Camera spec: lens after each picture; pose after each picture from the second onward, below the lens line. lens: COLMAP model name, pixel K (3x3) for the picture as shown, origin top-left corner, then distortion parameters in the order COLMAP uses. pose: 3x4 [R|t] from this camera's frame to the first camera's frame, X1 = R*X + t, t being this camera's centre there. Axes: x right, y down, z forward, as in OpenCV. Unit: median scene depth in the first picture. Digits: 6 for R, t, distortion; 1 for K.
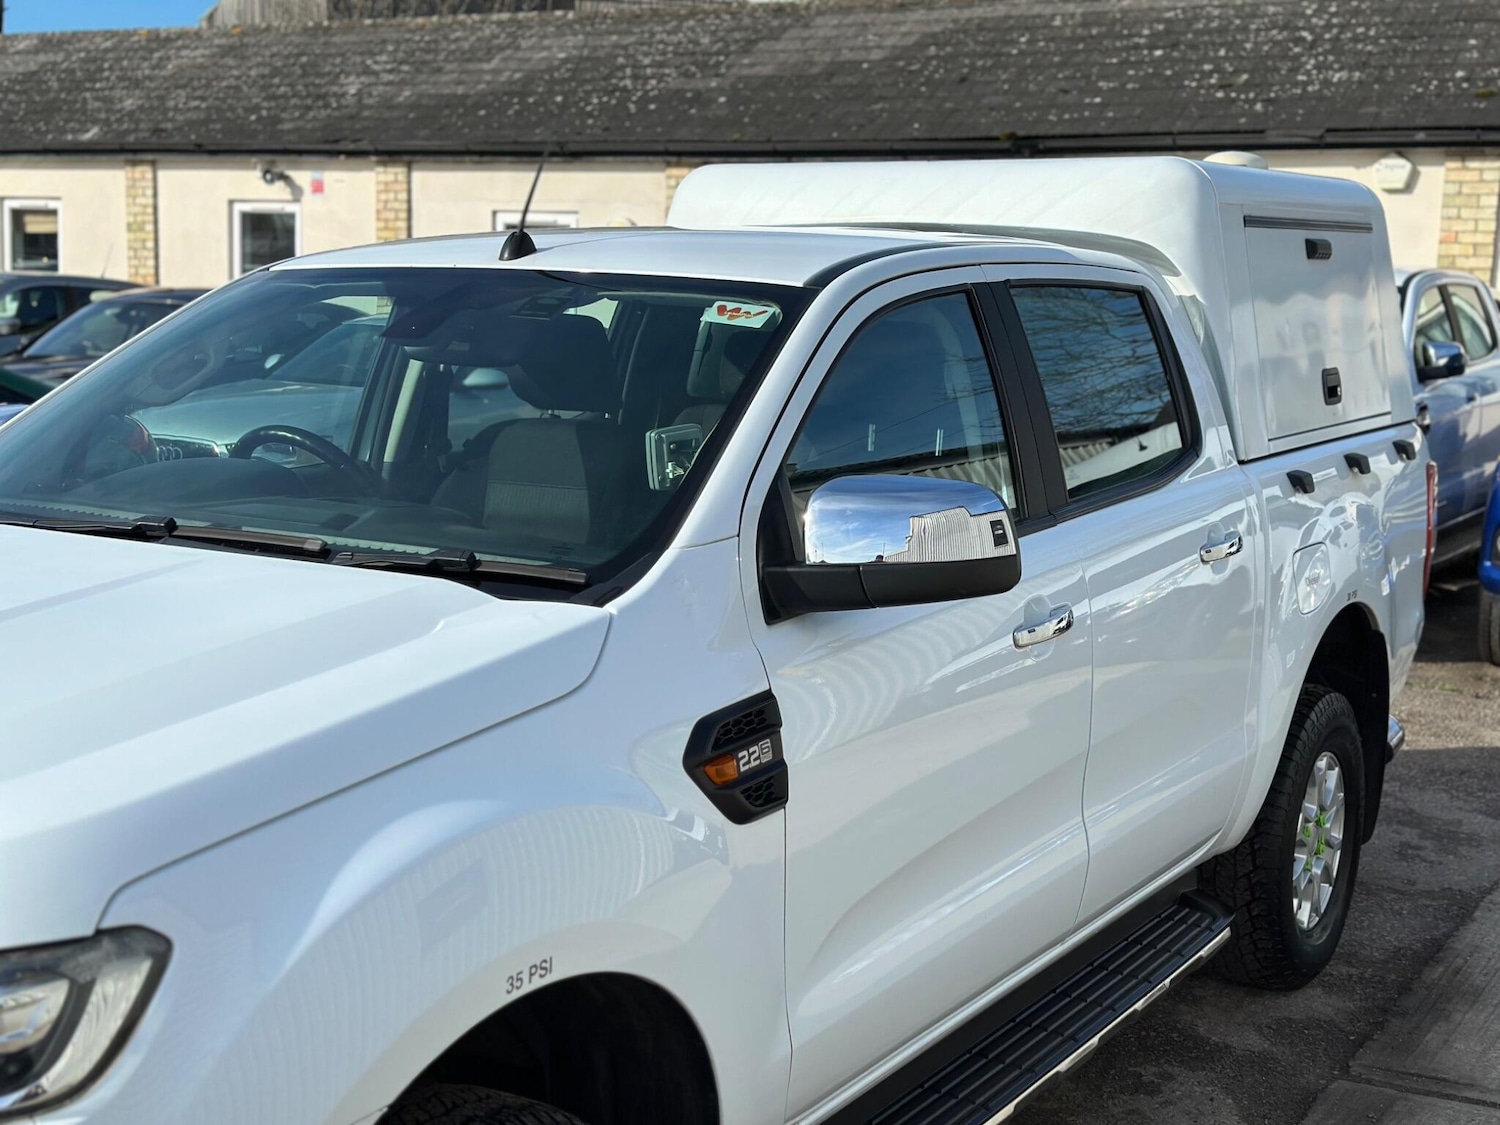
lens RADIAL K [[2079.3, 0, 759.7], [0, 2079.3, 577.5], [0, 0, 1]] dist [0.099586, 0.000000]
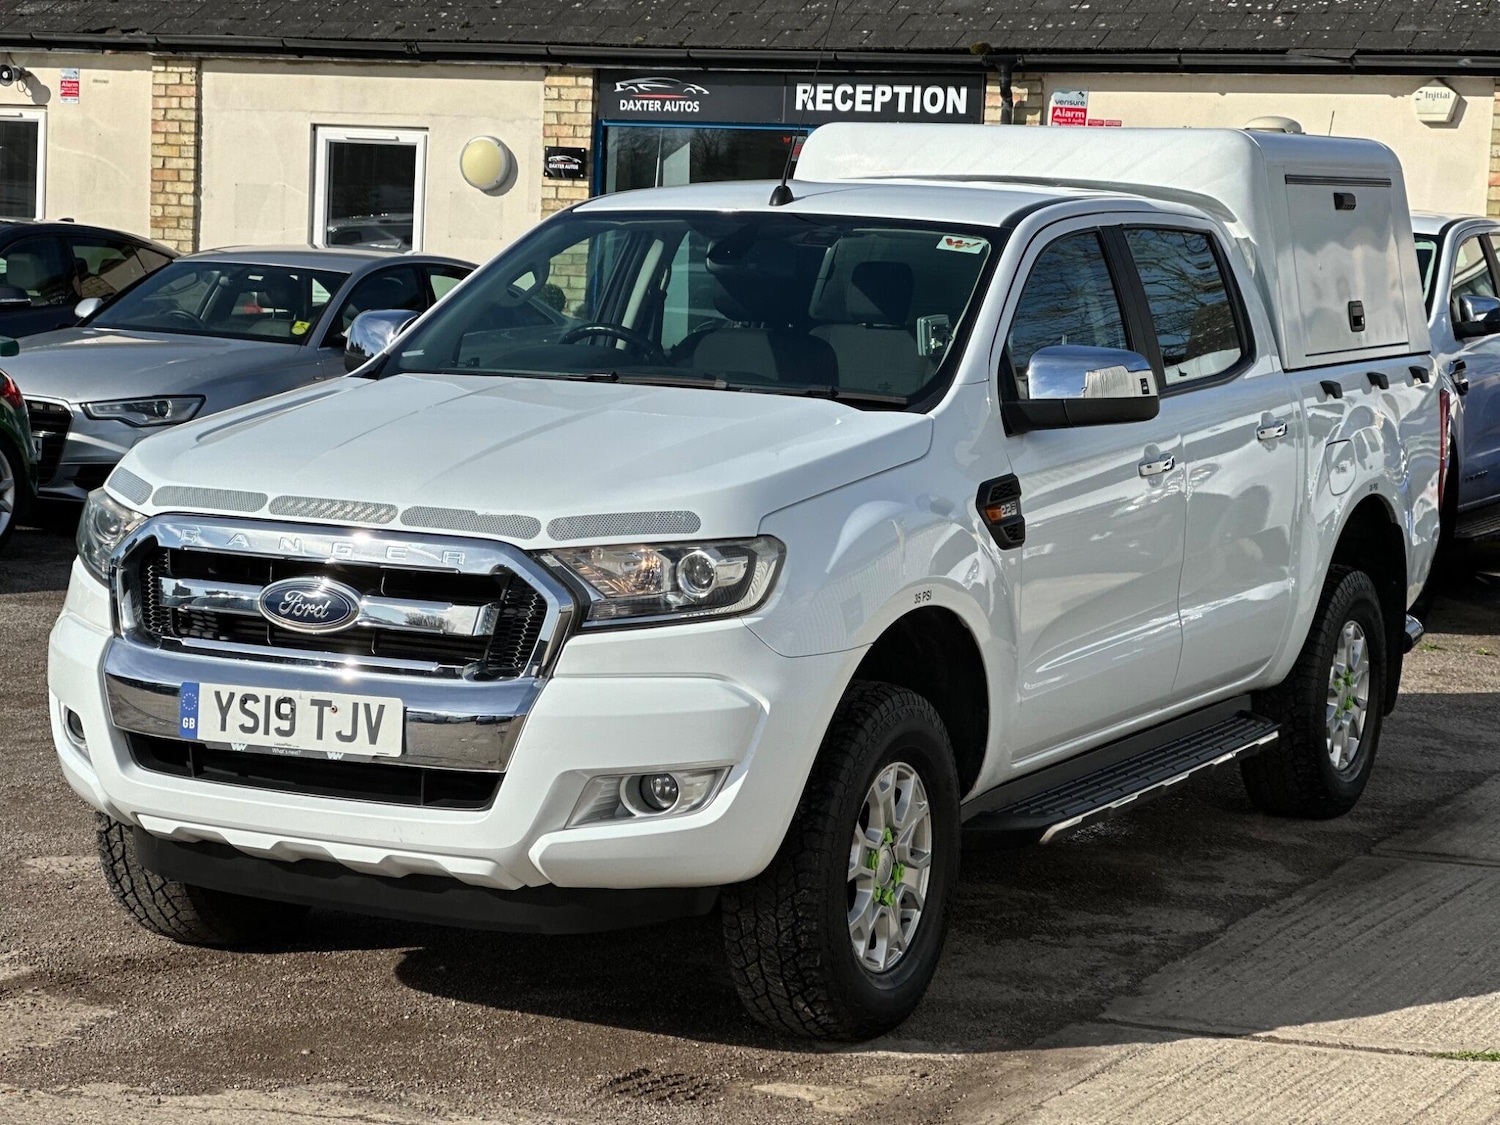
lens RADIAL K [[3383.1, 0, 740.6], [0, 3383.1, 553.6], [0, 0, 1]] dist [0.181131, 0.000000]
pose [[0.996696, 0.004831, 0.081079, -0.230500], [-0.001364, 0.999085, -0.042756, 0.126021], [-0.081211, 0.042504, 0.995790, -0.885650]]
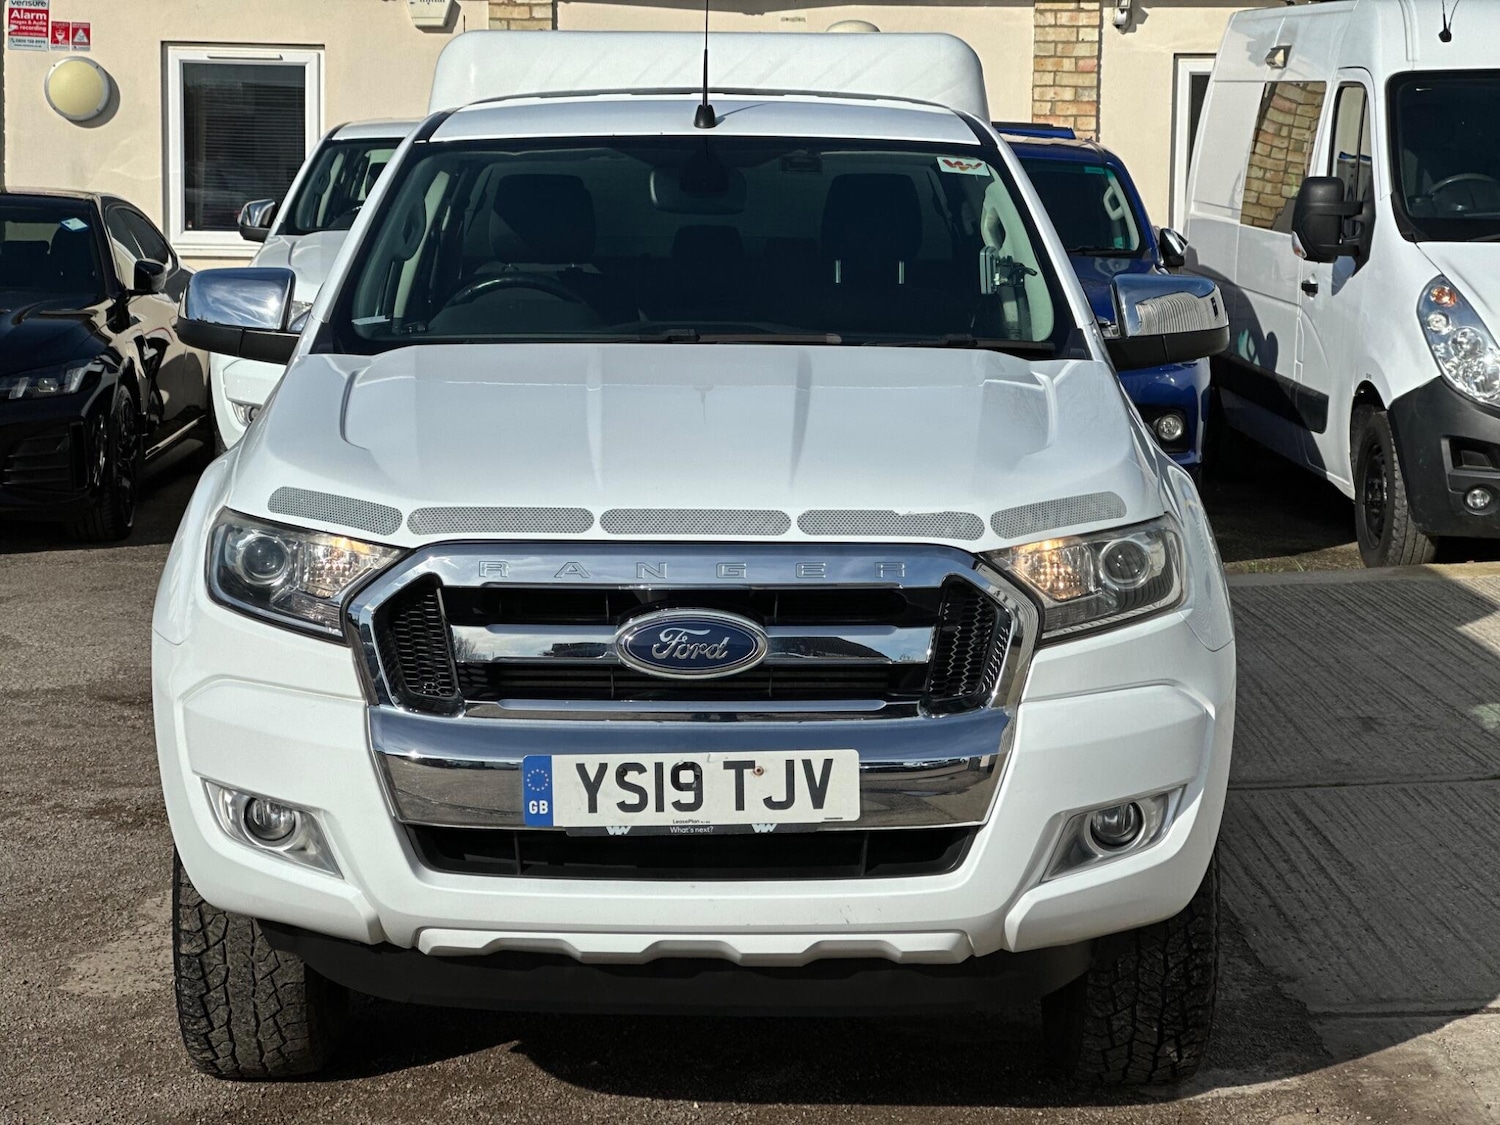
lens RADIAL K [[3383.1, 0, 687.2], [0, 3383.1, 498.1], [0, 0, 1]] dist [0.181131, 0.000000]
pose [[0.846522, -0.071530, 0.527527, -0.831858], [0.089227, 0.995978, -0.008133, 0.054495], [-0.524823, 0.053954, 0.849499, -0.464230]]
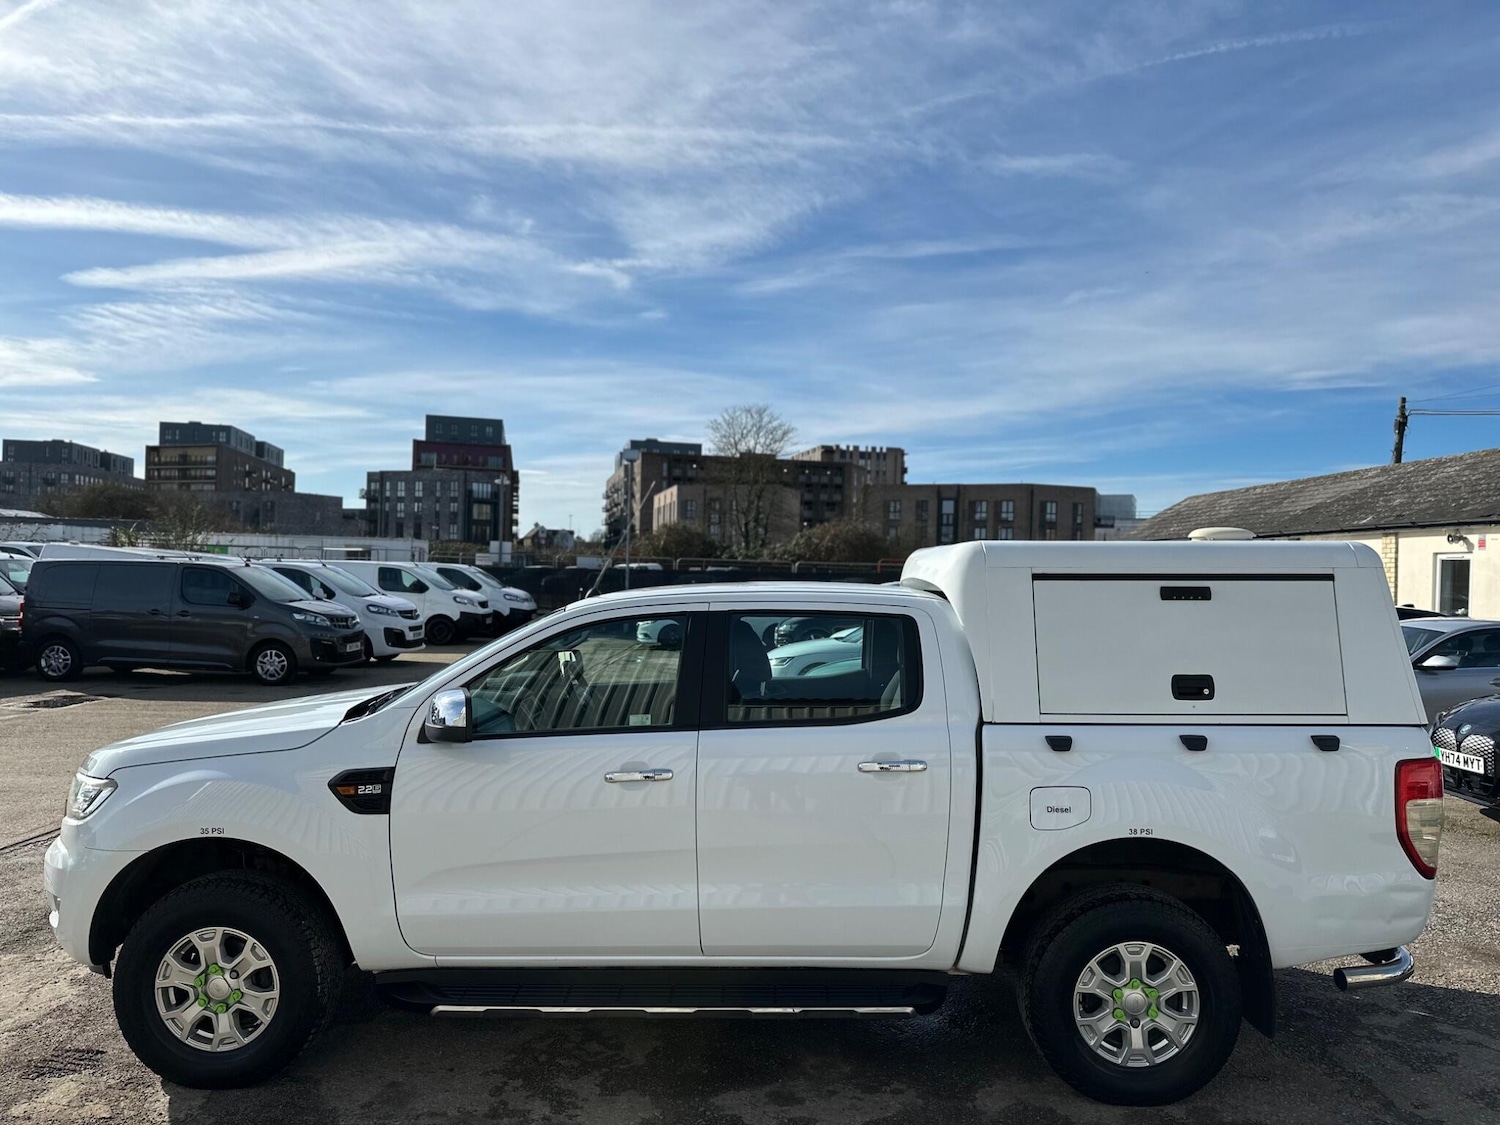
lens RADIAL K [[1057.0, 0, 744.7], [0, 1057.0, 565.6], [0, 0, 1]] dist [0.004791, -0.007859]
pose [[0.496544, -0.018396, -0.867817, 0.748047], [-0.126961, 0.987484, -0.093577, -0.066747], [0.858677, 0.156644, 0.487993, 0.369094]]
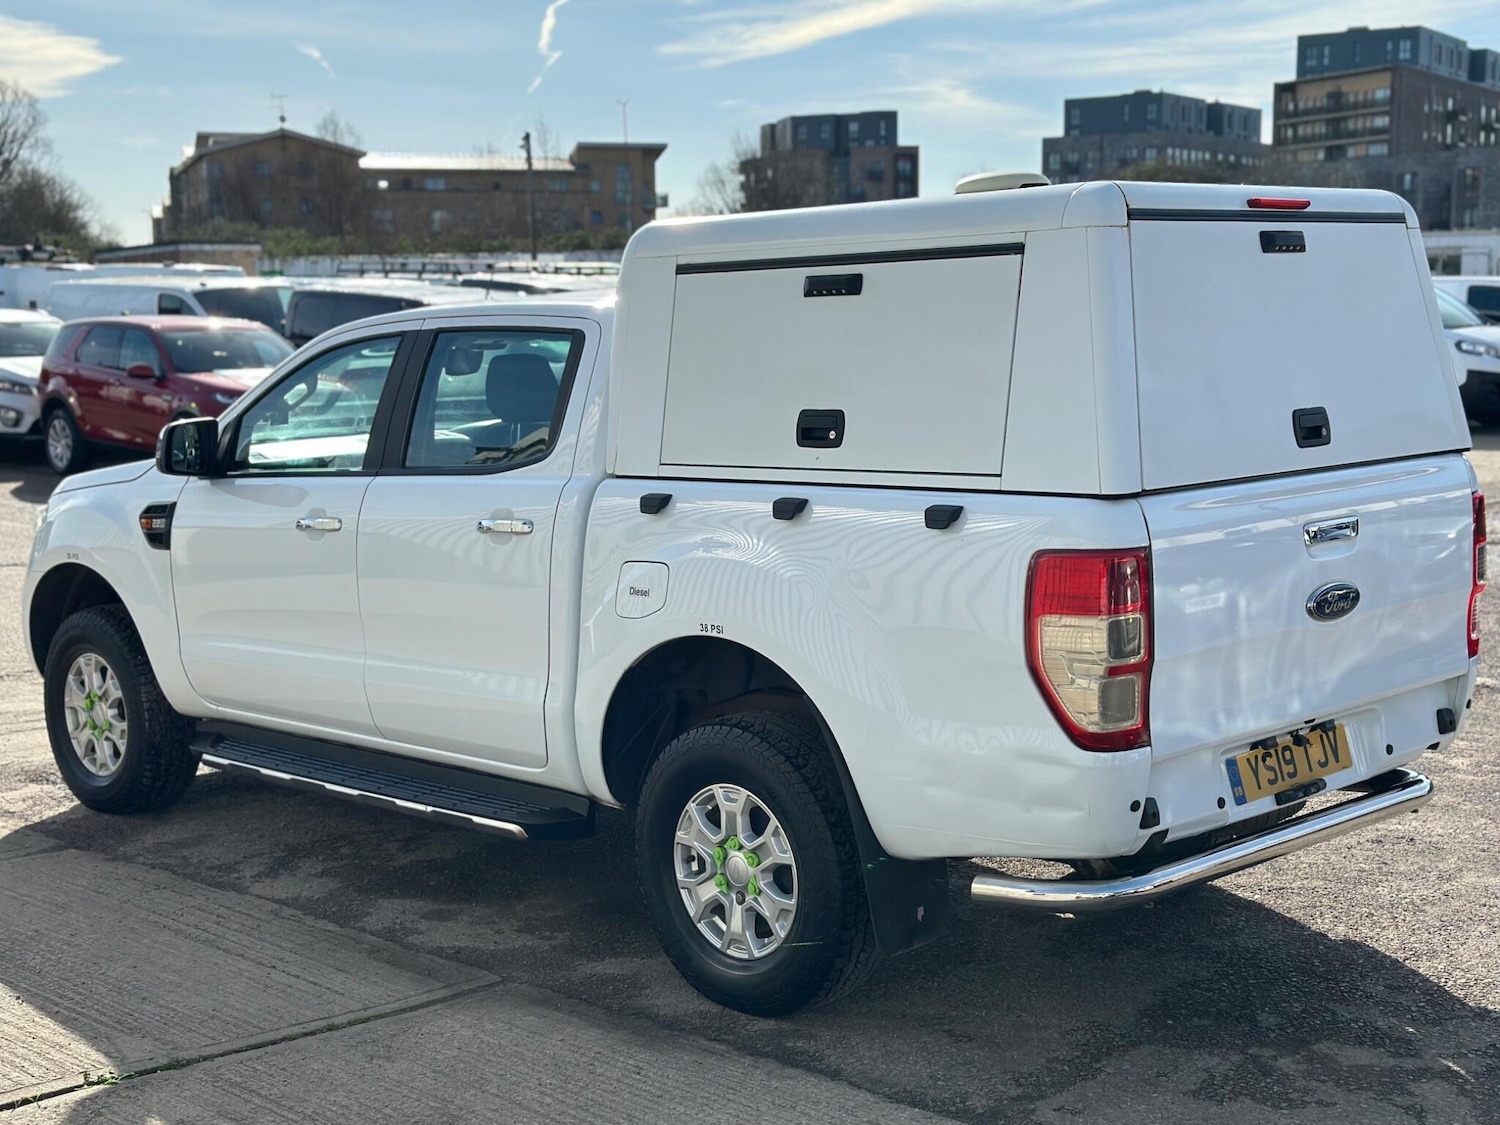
lens RADIAL K [[2079.3, 0, 750.0], [0, 2079.3, 568.5], [0, 0, 1]] dist [0.099586, 0.000000]
pose [[-0.256203, 0.103487, -0.961067, 1.189477], [-0.123297, 0.982632, 0.138678, -0.155342], [0.958727, 0.154026, -0.238994, 1.200079]]
